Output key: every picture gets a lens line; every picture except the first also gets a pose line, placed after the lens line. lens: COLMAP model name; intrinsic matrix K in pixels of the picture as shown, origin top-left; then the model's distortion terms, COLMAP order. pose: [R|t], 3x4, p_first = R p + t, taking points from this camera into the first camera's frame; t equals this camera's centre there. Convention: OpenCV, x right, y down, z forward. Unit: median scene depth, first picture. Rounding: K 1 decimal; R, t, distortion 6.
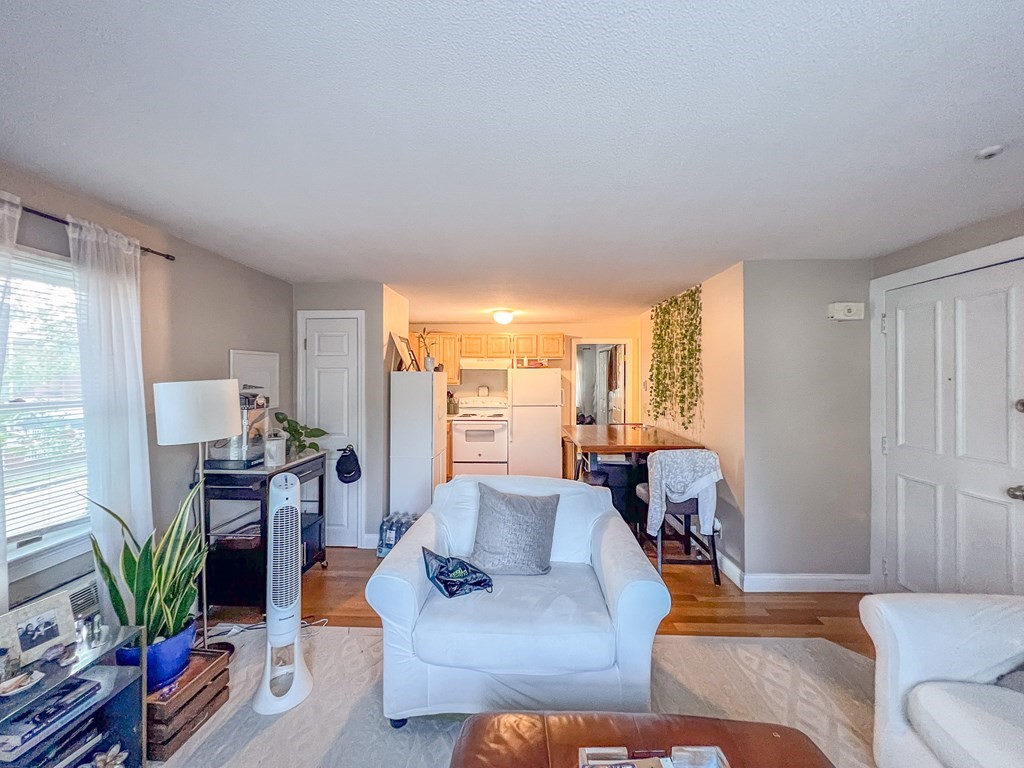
lens RADIAL K [[413.0, 0, 510.9], [0, 413.0, 374.4], [0, 0, 1]] dist [-0.000539, 0.000102]
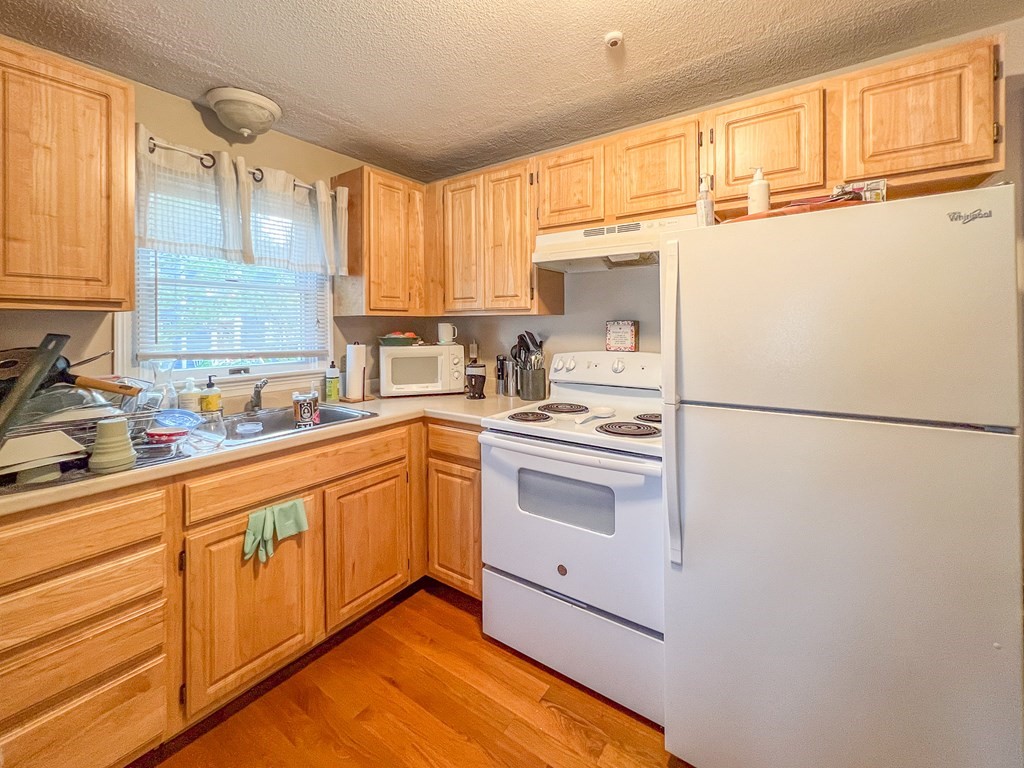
lens RADIAL K [[430.6, 0, 508.5], [0, 430.6, 324.7], [0, 0, 1]] dist [-0.002237, 0.000113]
pose [[0.829349, -0.006972, -0.558688, 0.053487], [0.011041, 0.999931, 0.003910, 0.033538], [0.558622, -0.009411, 0.829369, 0.747530]]
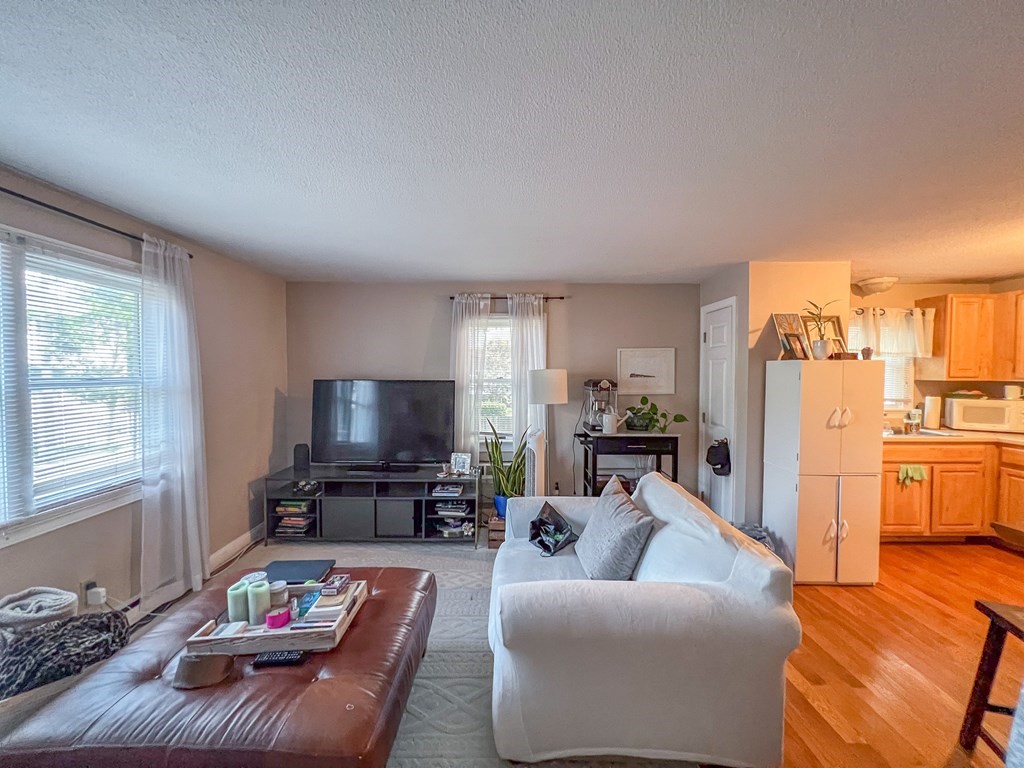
lens RADIAL K [[409.7, 0, 508.5], [0, 409.7, 383.1], [0, 0, 1]] dist [-0.001321, 0.000528]
pose [[0.033874, 0.031281, -0.998936, 0.349365], [0.005288, 0.999490, 0.031478, 0.005340], [0.999412, -0.006349, 0.033691, 0.289431]]
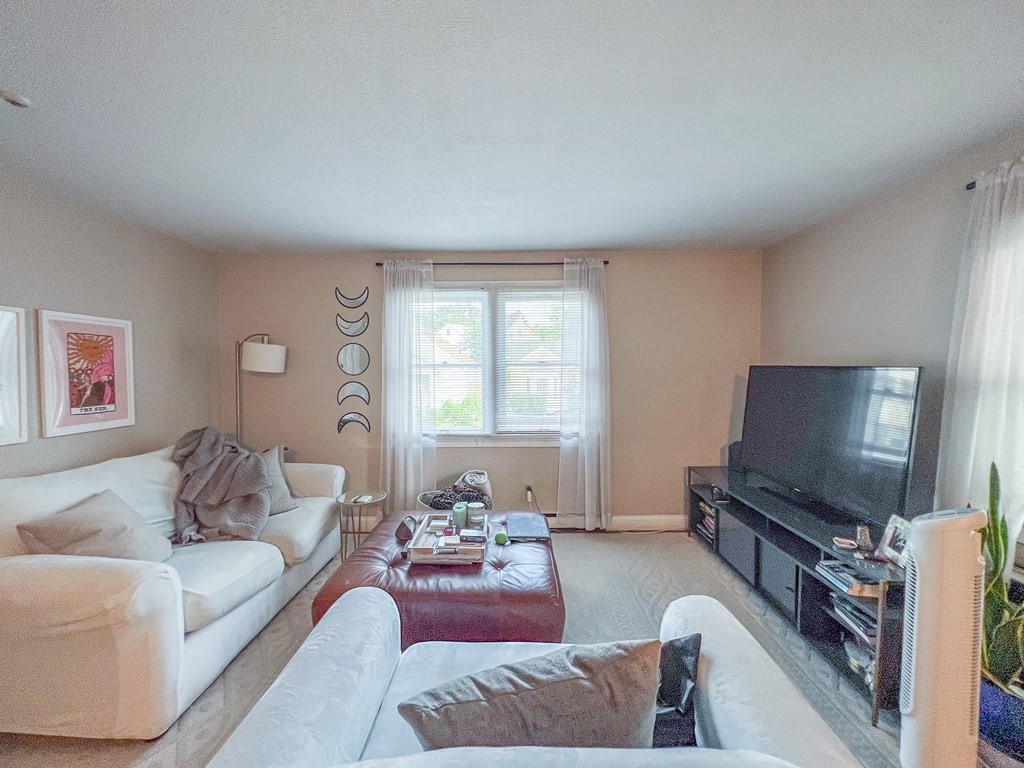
lens RADIAL K [[409.7, 0, 508.5], [0, 409.7, 383.1], [0, 0, 1]] dist [-0.001321, 0.000528]
pose [[-0.999815, 0.006368, -0.018168, 0.014653], [0.005774, 0.999453, 0.032554, 0.022657], [0.018365, 0.032443, -0.999305, 0.519925]]
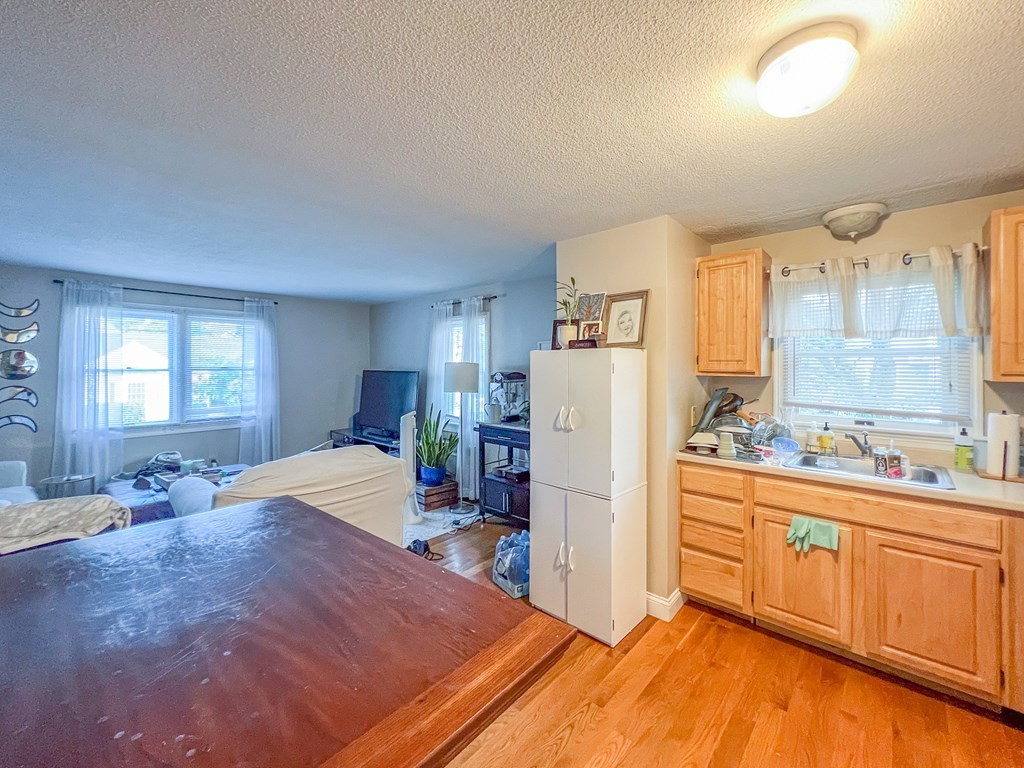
lens RADIAL K [[422.9, 0, 517.4], [0, 422.9, 361.2], [0, 0, 1]] dist [-0.002101, 0.000024]
pose [[-0.642942, -0.007402, -0.765879, 0.228399], [0.003884, 0.999909, -0.012924, 0.012004], [0.765905, -0.011284, -0.642855, 0.925551]]
